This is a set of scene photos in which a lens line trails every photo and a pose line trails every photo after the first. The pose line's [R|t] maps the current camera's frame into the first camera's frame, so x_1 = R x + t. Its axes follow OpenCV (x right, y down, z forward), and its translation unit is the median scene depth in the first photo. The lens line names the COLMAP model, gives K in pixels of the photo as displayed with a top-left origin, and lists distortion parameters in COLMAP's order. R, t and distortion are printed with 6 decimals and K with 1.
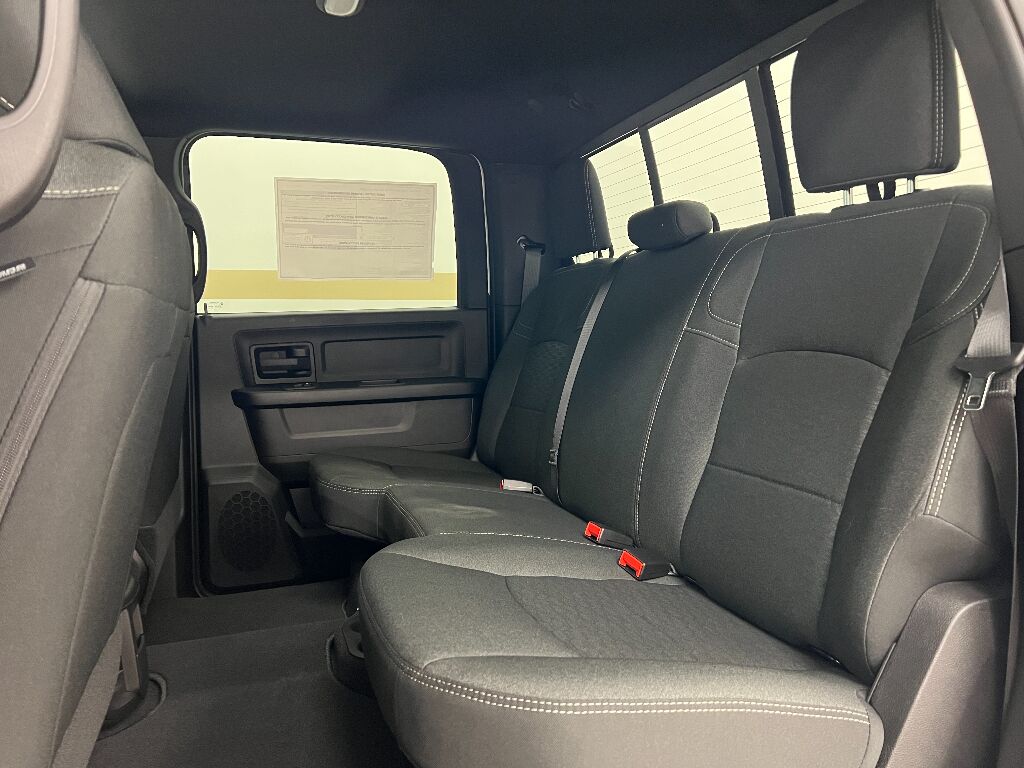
lens RADIAL K [[757.7, 0, 512.0], [0, 757.7, 384.0], [0, 0, 1]] dist [0.087387, -0.144854]
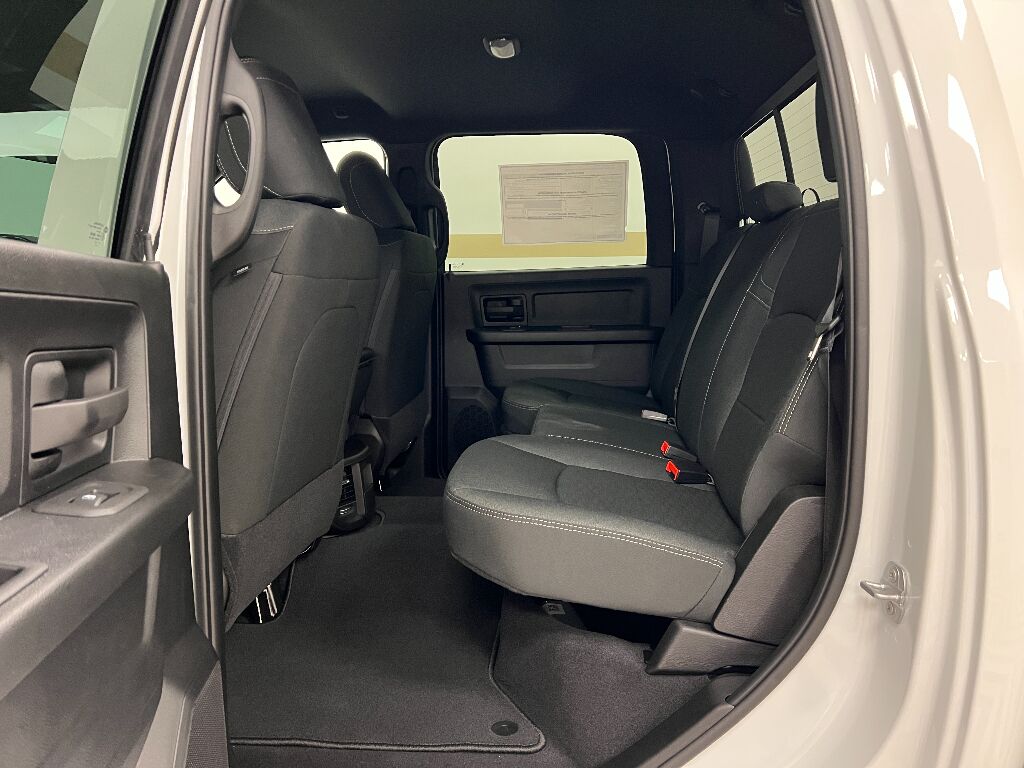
lens RADIAL K [[766.4, 0, 512.0], [0, 766.4, 384.0], [0, 0, 1]] dist [0.086270, -0.122499]
pose [[0.911812, 0.064785, -0.405465, 0.252731], [-0.035741, 0.996249, 0.078807, -0.005717], [0.409049, -0.057365, 0.910707, -0.189756]]
